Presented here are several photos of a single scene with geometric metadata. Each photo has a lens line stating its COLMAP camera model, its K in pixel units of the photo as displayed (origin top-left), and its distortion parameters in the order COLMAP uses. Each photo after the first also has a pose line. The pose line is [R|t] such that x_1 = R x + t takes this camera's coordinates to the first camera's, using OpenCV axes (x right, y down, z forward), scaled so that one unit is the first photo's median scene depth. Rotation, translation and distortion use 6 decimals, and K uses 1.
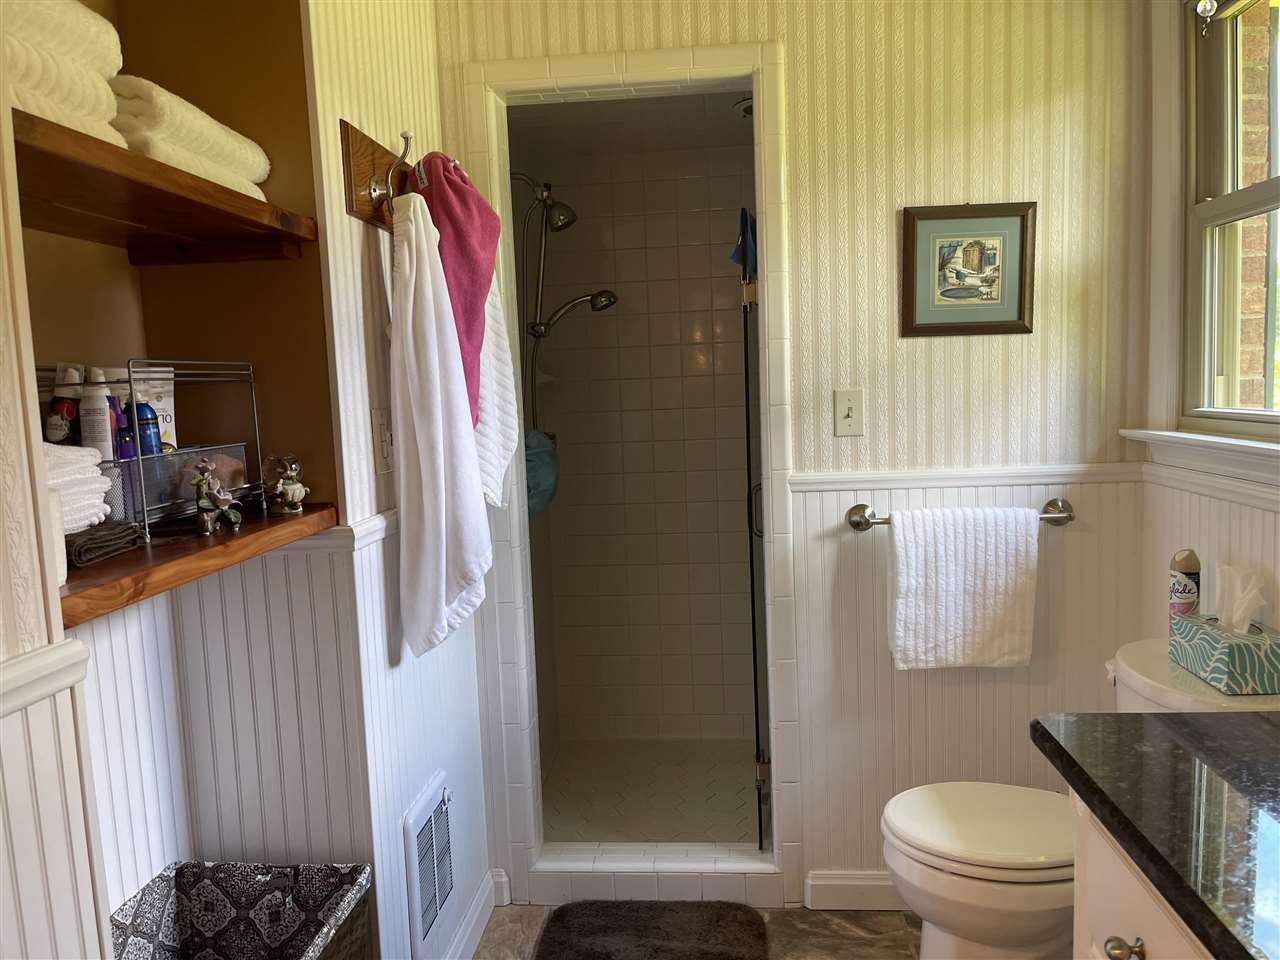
lens RADIAL K [[959.8, 0, 639.7], [0, 959.8, 488.8], [0, 0, 1]] dist [0.028967, -0.018313]
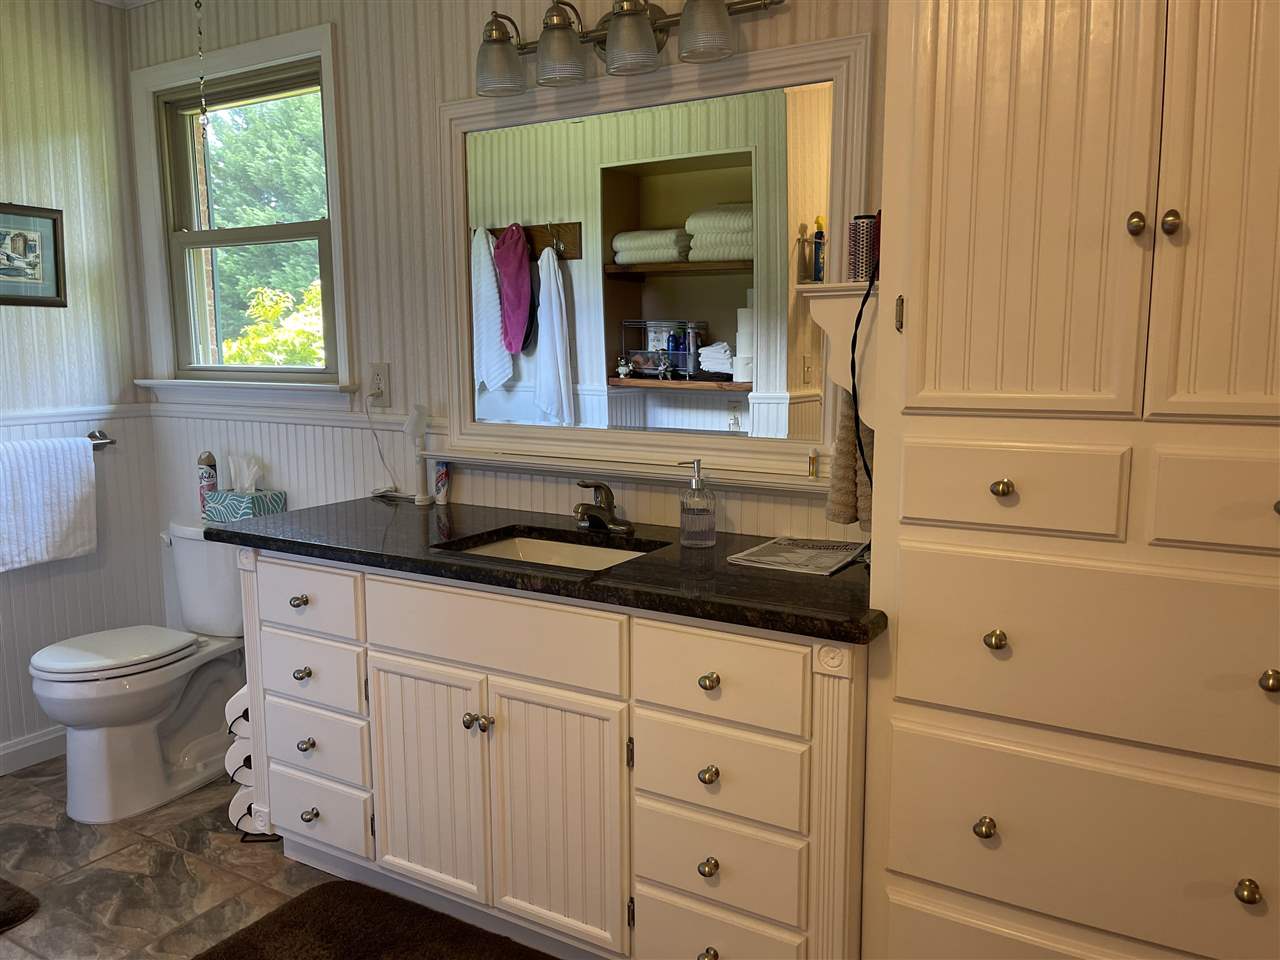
lens RADIAL K [[959.8, 0, 641.8], [0, 959.8, 477.6], [0, 0, 1]] dist [0.028967, -0.018313]
pose [[0.435558, -0.090472, 0.895603, -0.478893], [0.079698, 0.994905, 0.061744, 0.055384], [-0.896626, 0.044484, 0.440549, -0.303027]]
